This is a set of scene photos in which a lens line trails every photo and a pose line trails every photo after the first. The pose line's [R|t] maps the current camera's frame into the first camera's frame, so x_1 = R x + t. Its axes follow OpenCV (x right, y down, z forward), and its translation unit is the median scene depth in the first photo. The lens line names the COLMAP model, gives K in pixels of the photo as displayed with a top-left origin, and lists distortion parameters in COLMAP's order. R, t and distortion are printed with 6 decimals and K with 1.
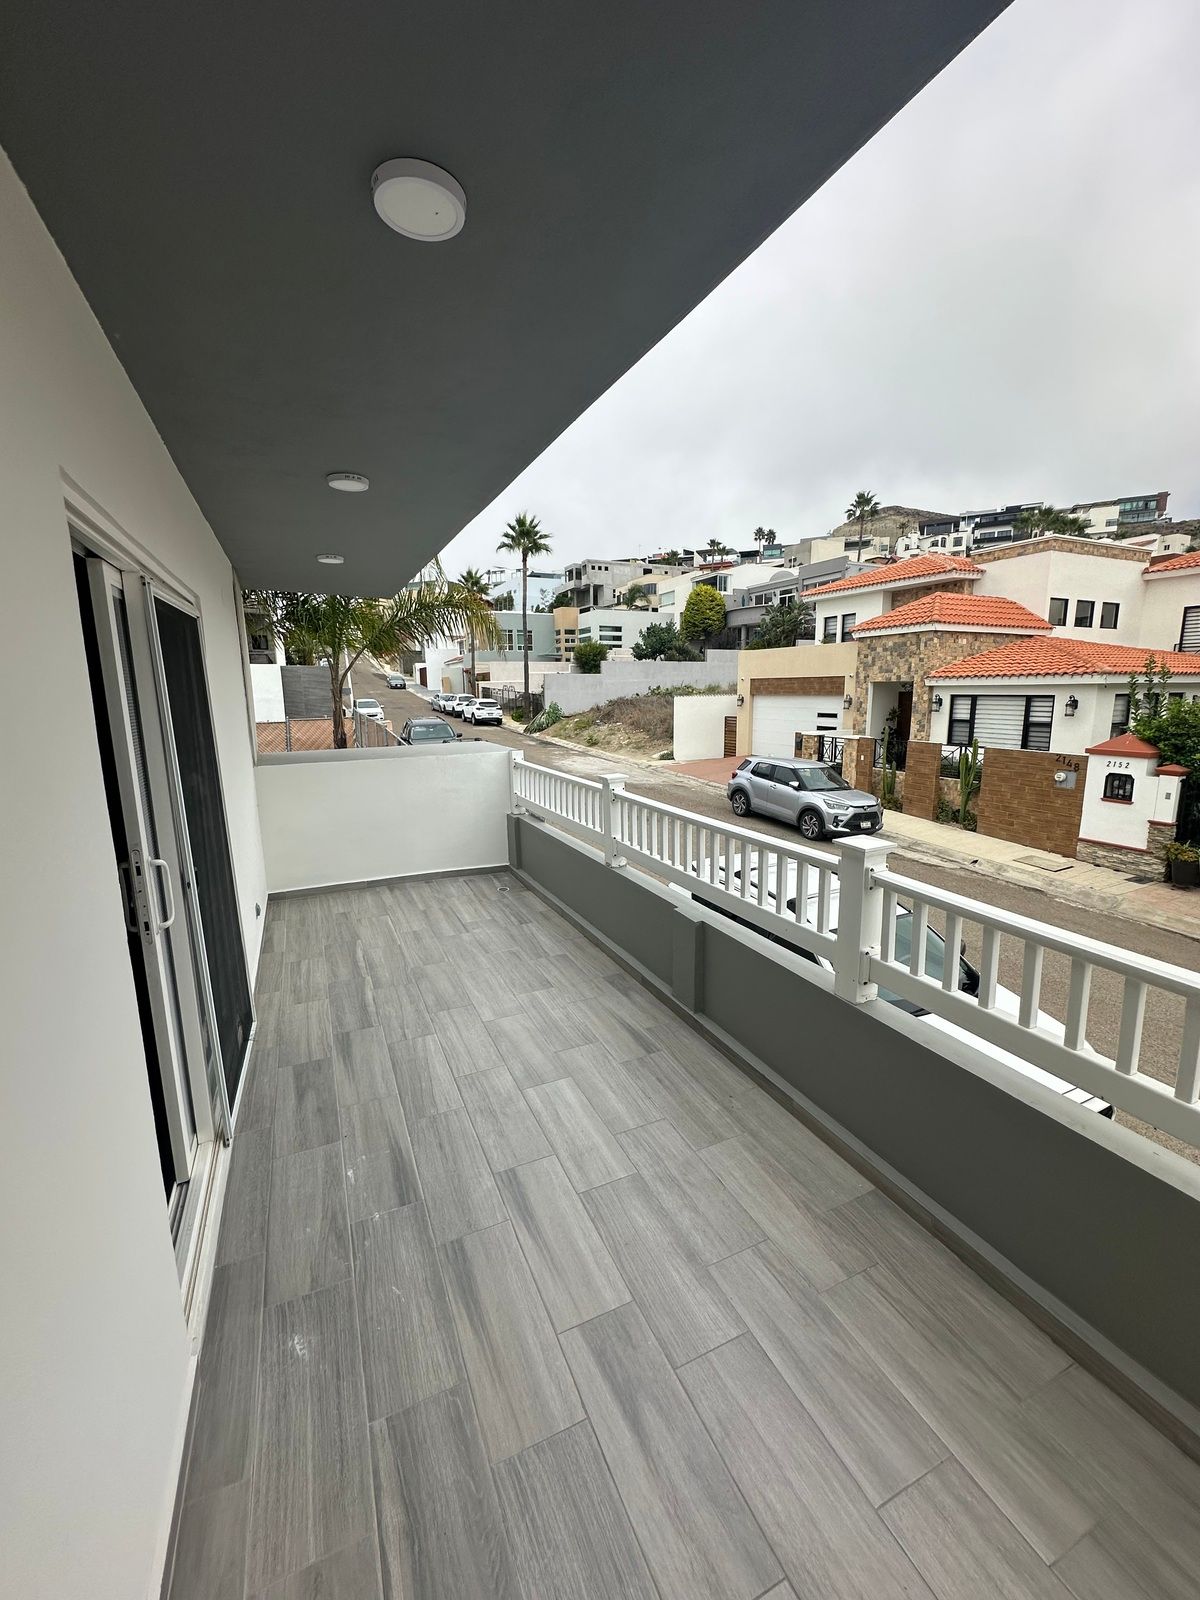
lens RADIAL K [[641.8, 0, 600.6], [0, 641.8, 797.1], [0, 0, 1]] dist [-0.000232, 0.000292]
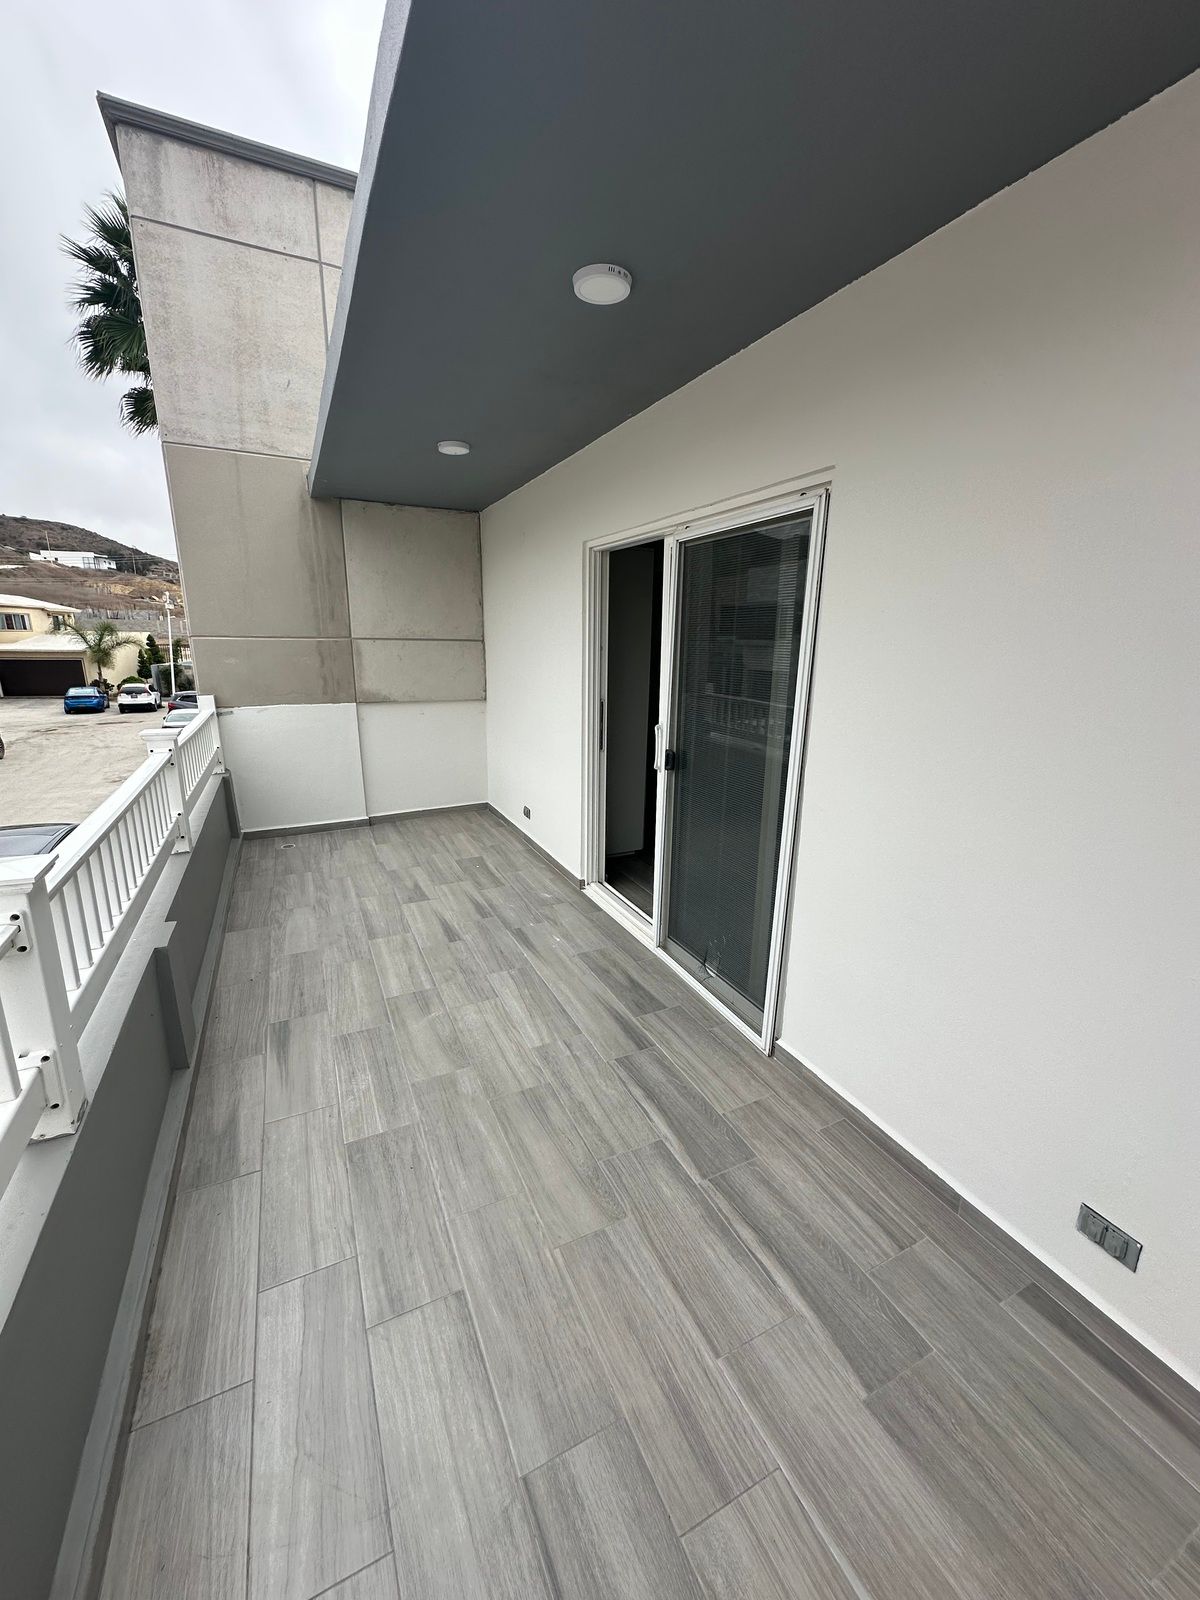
lens RADIAL K [[641.8, 0, 602.8], [0, 641.8, 798.8], [0, 0, 1]] dist [-0.000232, 0.000292]
pose [[-0.999844, 0.006271, -0.016507, -0.368103], [-0.000969, 0.913932, 0.405867, -0.264253], [0.017632, 0.405820, -0.913783, 1.757357]]
